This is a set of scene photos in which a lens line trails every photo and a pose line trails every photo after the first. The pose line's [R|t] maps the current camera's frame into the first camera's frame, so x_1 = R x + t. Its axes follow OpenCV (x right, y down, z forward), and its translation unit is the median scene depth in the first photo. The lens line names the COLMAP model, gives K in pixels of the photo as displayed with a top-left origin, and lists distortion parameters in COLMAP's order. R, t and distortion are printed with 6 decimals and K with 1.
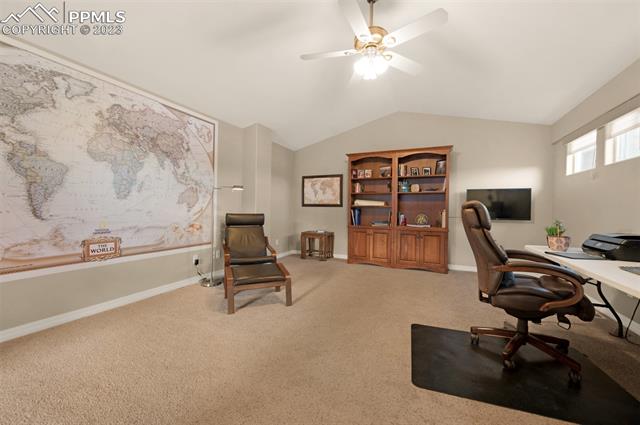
lens RADIAL K [[260.2, 0, 321.8], [0, 260.2, 206.5], [0, 0, 1]] dist [-0.001154, -0.000112]
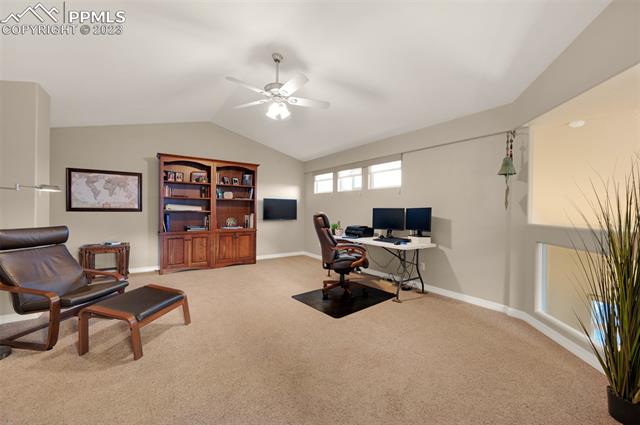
lens RADIAL K [[257.5, 0, 320.0], [0, 257.5, 212.5], [0, 0, 1]] dist [-0.000671, -0.000080]
pose [[0.491601, -0.017953, 0.870636, -0.433529], [-0.014559, 0.999478, 0.028830, -0.033493], [-0.870699, -0.026848, 0.491083, 0.086951]]
